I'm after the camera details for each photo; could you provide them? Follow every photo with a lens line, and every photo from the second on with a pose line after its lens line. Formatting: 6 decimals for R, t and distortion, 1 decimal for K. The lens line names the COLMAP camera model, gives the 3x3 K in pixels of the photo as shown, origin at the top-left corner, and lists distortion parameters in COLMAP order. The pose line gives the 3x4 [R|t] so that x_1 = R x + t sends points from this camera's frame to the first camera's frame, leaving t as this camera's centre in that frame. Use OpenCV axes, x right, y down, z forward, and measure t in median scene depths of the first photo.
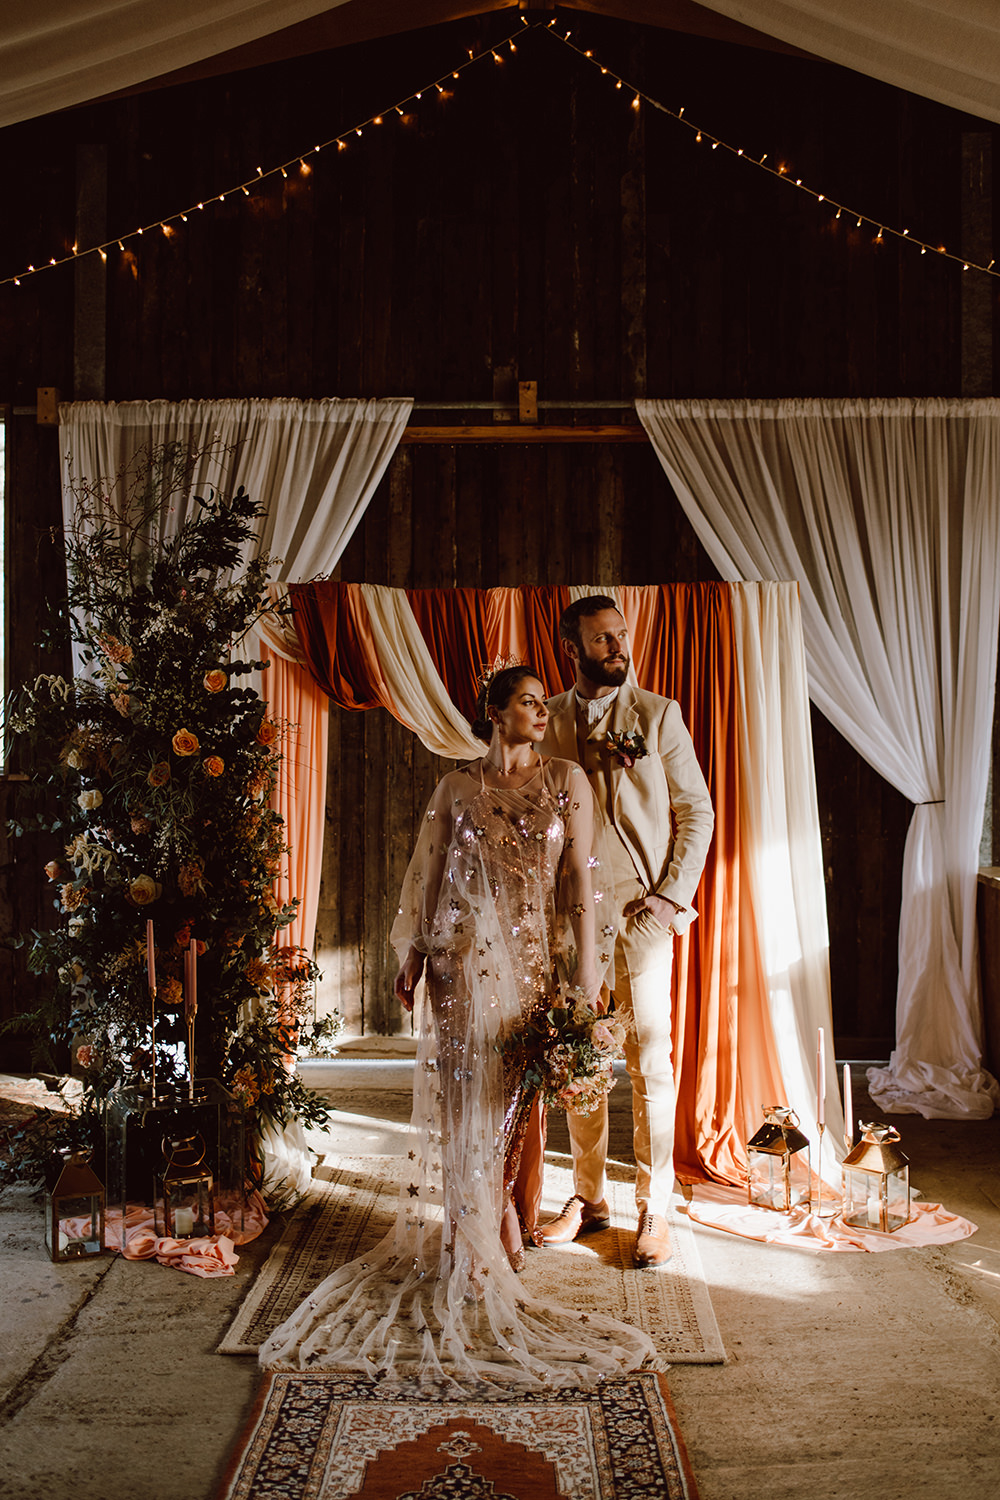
lens RADIAL K [[1380.2, 0, 500.0], [0, 1380.2, 750.0], [0, 0, 1]] dist [-0.018448, 0.012252]
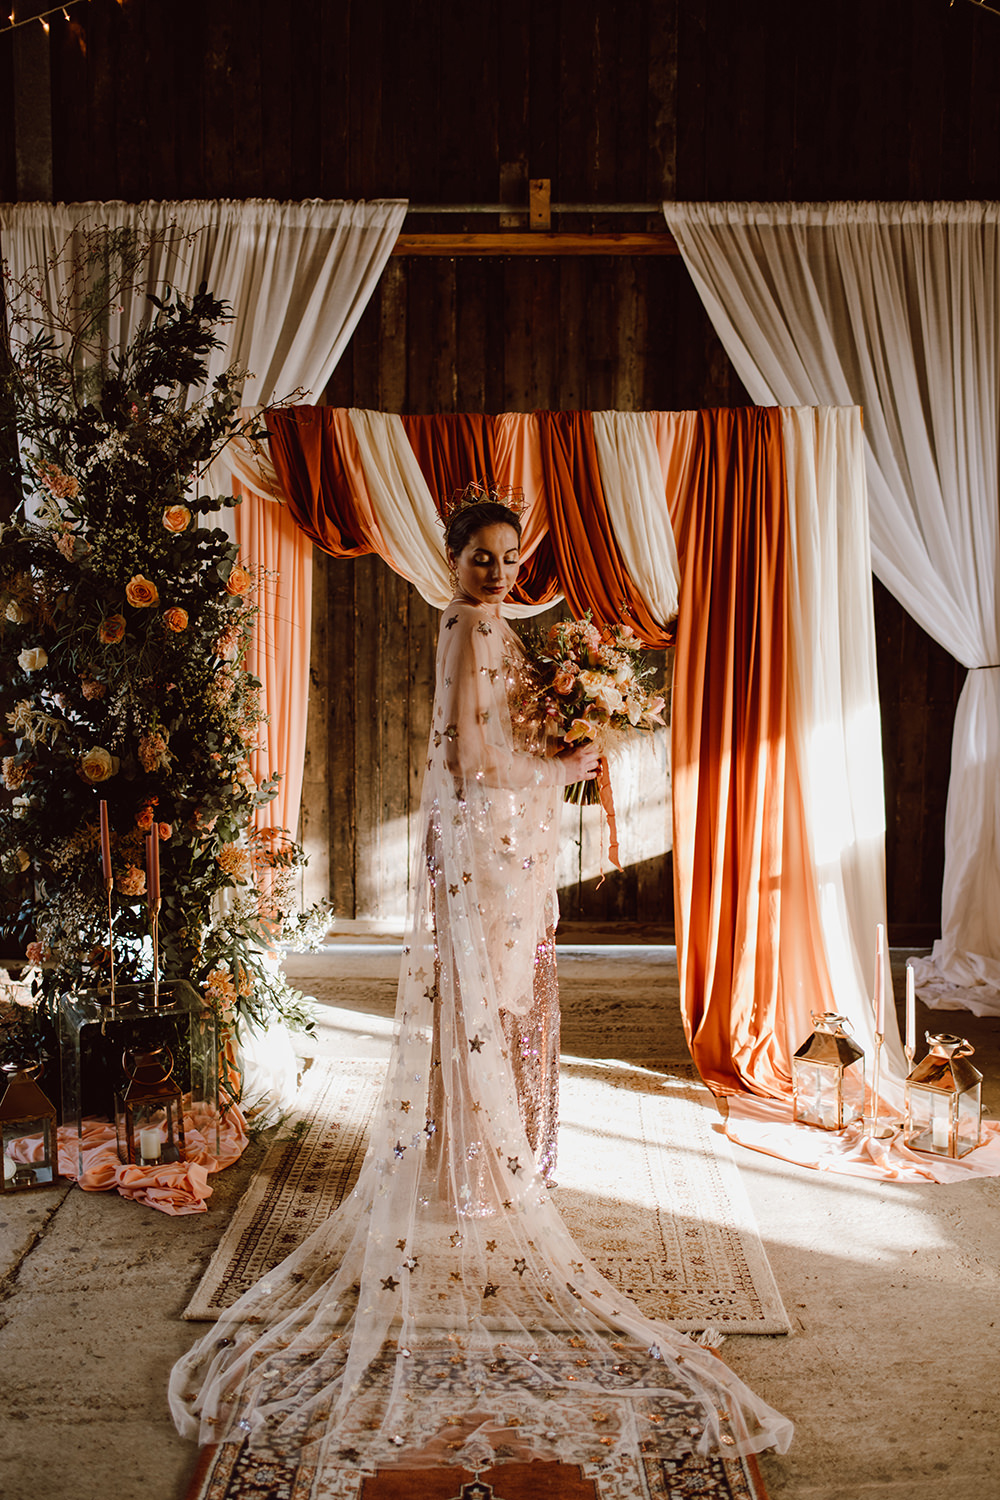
lens RADIAL K [[1380.2, 0, 500.0], [0, 1380.2, 750.0], [0, 0, 1]] dist [-0.018448, 0.012252]
pose [[0.999971, 0.002869, 0.007055, -0.012421], [-0.003543, 0.995239, 0.097397, 0.006938], [-0.006742, -0.097419, 0.995221, 0.127810]]
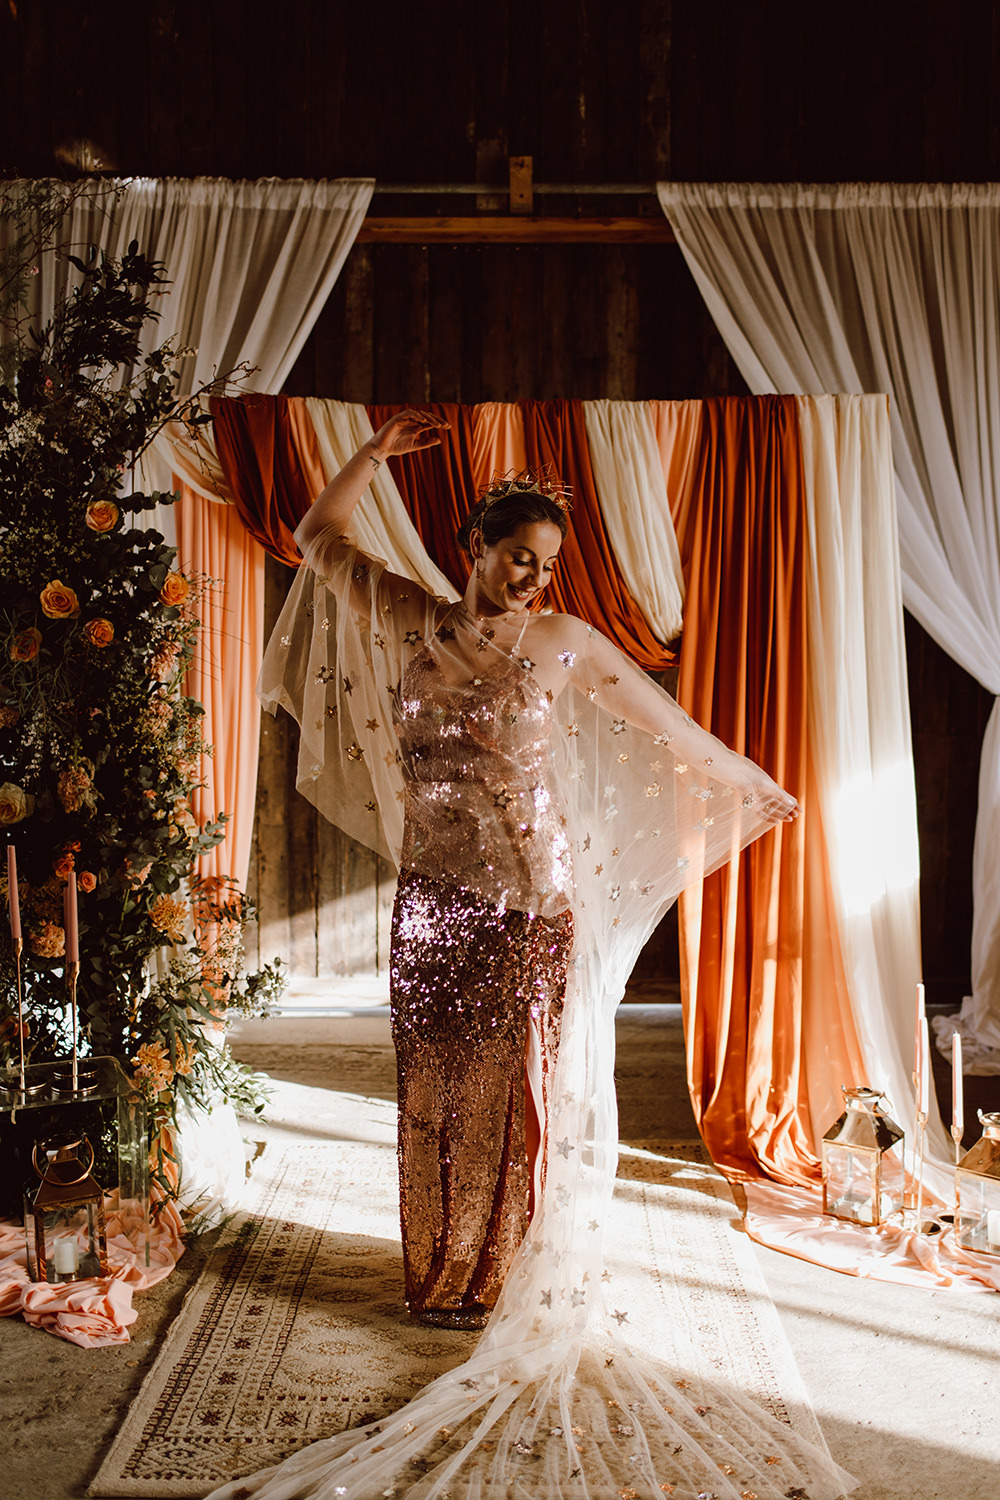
lens RADIAL K [[1418.1, 0, 515.8], [0, 1418.1, 751.3], [0, 0, 1]] dist [-0.012569, 0.003803]
pose [[0.999379, -0.000598, 0.035240, -0.013993], [-0.001807, 0.997671, 0.068187, 0.019241], [-0.035199, -0.068208, 0.997050, 0.214226]]
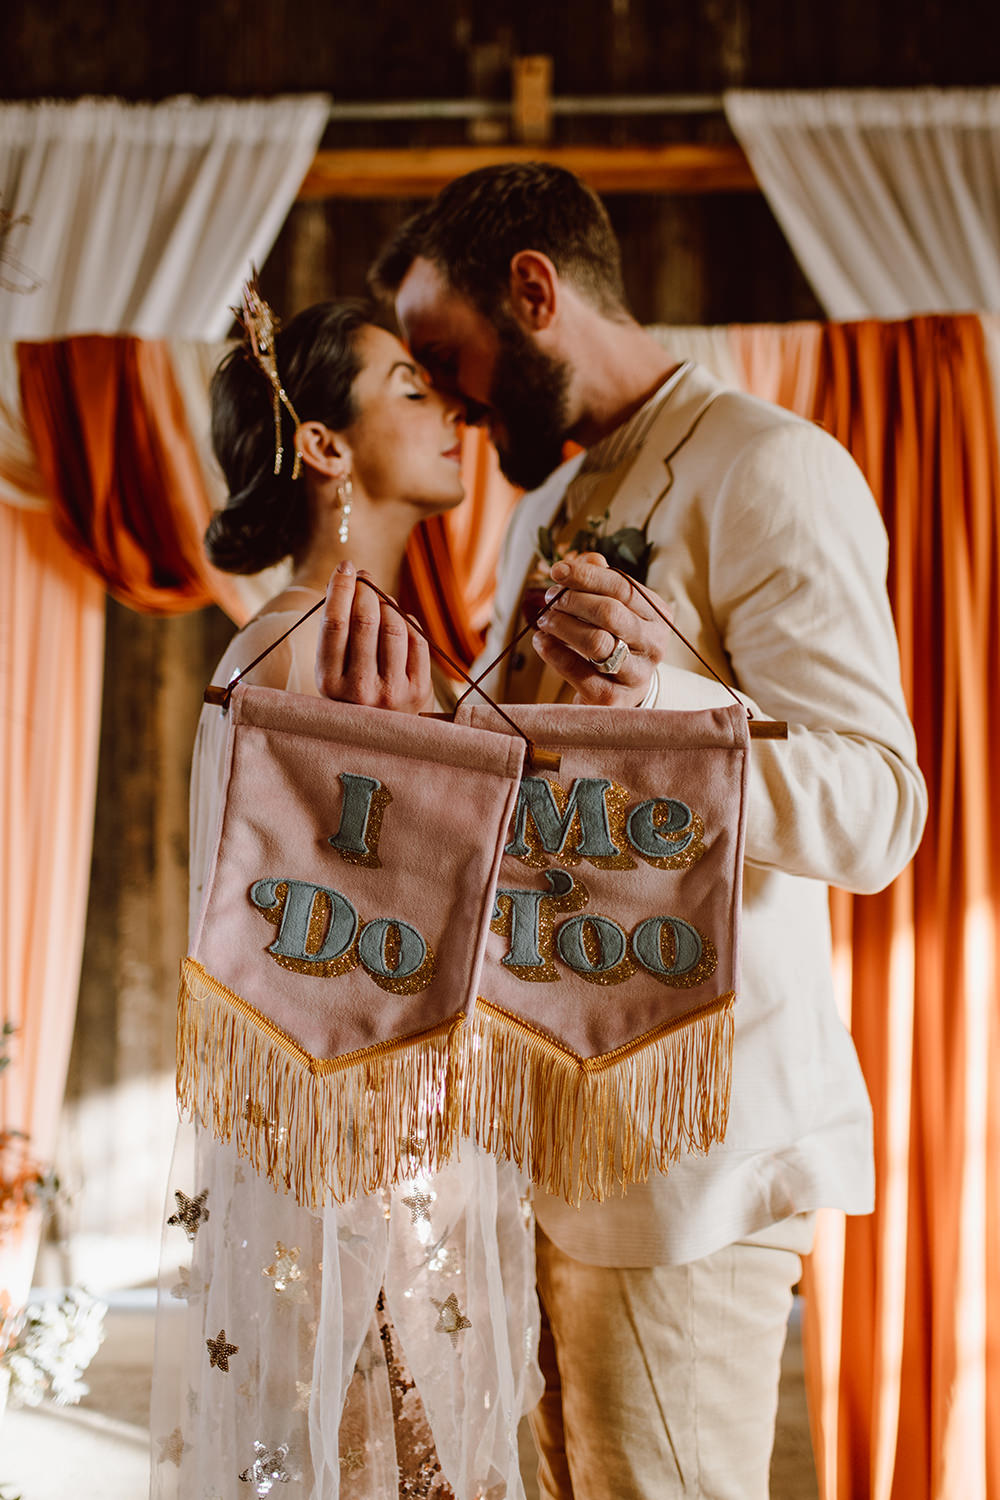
lens RADIAL K [[1518.8, 0, 500.0], [0, 1518.8, 750.0], [0, 0, 1]] dist [-0.007593, -0.001030]
pose [[0.999997, 0.001943, 0.001110, 0.008497], [-0.001905, 0.999449, -0.033152, 0.034699], [-0.001173, 0.033149, 0.999450, 0.500879]]
